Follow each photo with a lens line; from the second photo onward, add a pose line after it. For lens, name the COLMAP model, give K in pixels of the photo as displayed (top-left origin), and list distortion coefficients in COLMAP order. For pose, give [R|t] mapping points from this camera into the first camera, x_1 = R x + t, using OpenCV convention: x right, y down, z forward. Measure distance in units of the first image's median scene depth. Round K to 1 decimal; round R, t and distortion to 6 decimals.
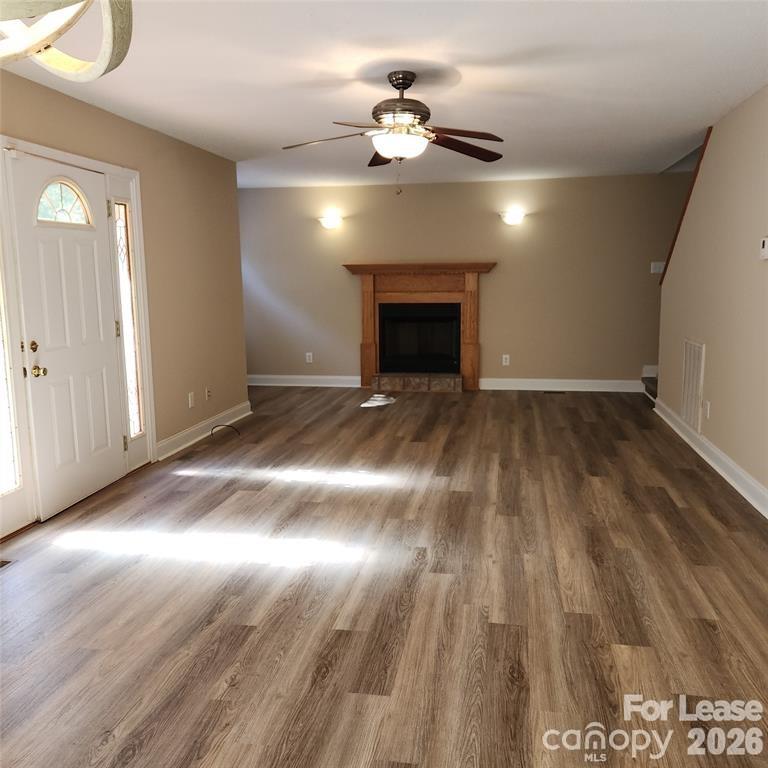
lens RADIAL K [[687.5, 0, 395.3], [0, 687.5, 380.3], [0, 0, 1]] dist [0.008318, -0.010209]
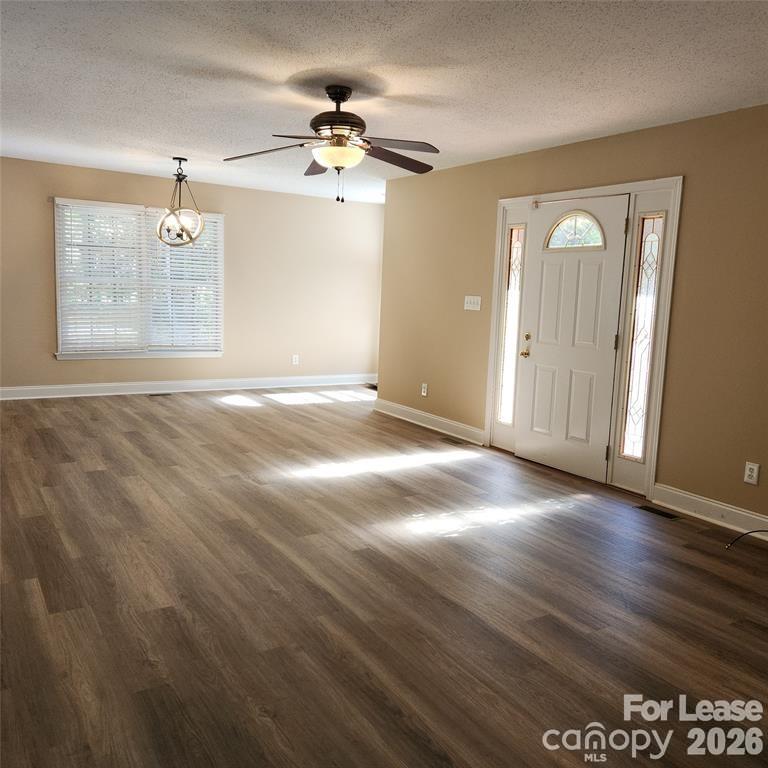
lens RADIAL K [[687.5, 0, 395.3], [0, 687.5, 380.3], [0, 0, 1]] dist [0.008318, -0.010209]
pose [[-0.735900, 0.072175, -0.673232, 0.628350], [-0.141349, 0.956019, 0.256998, -0.277021], [0.662172, 0.284285, -0.693333, 1.759047]]
